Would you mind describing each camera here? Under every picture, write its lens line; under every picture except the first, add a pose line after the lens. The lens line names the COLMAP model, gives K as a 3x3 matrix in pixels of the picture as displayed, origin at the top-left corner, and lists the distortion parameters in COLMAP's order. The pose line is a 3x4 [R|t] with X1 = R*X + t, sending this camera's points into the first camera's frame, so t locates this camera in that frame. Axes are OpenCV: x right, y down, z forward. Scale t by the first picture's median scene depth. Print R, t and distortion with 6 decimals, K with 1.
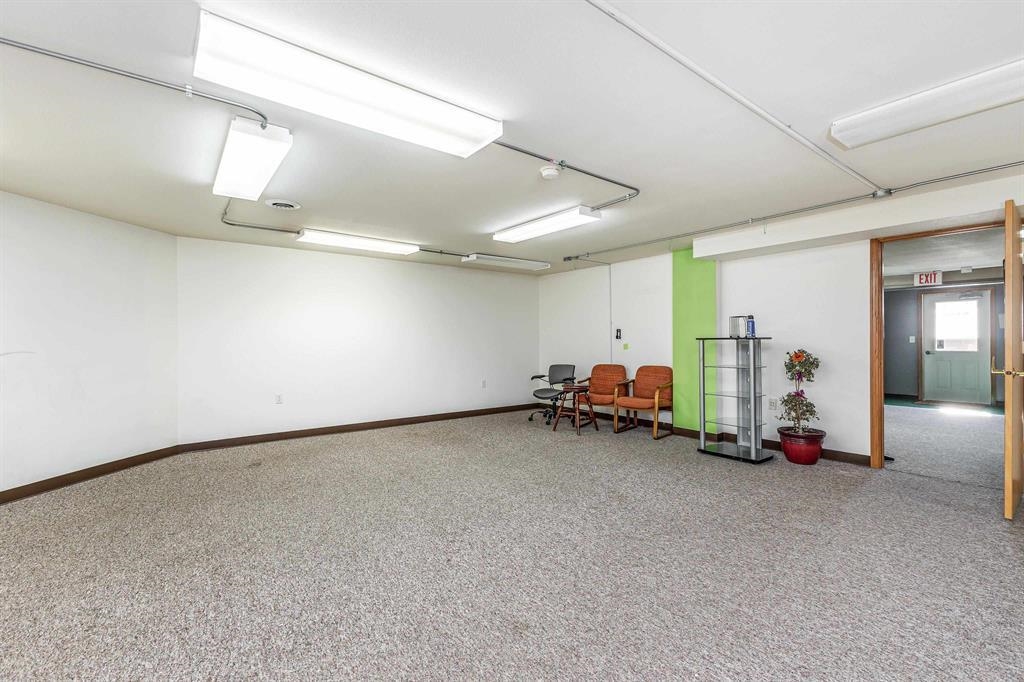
lens RADIAL K [[453.0, 0, 513.5], [0, 453.0, 340.9], [0, 0, 1]] dist [0.013720, -0.001782]
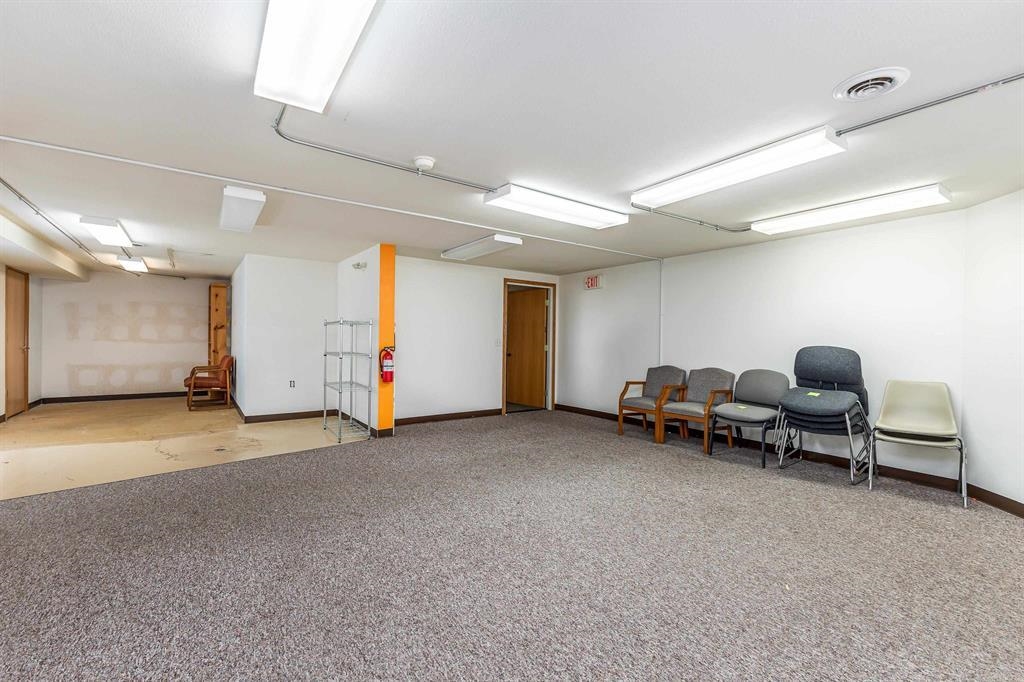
lens RADIAL K [[453.0, 0, 511.9], [0, 453.0, 341.9], [0, 0, 1]] dist [0.013720, -0.001782]
pose [[-0.998864, -0.007598, 0.047044, -0.159055], [-0.007621, 0.999971, -0.000321, 0.005318], [-0.047040, -0.000679, -0.998893, 2.036403]]
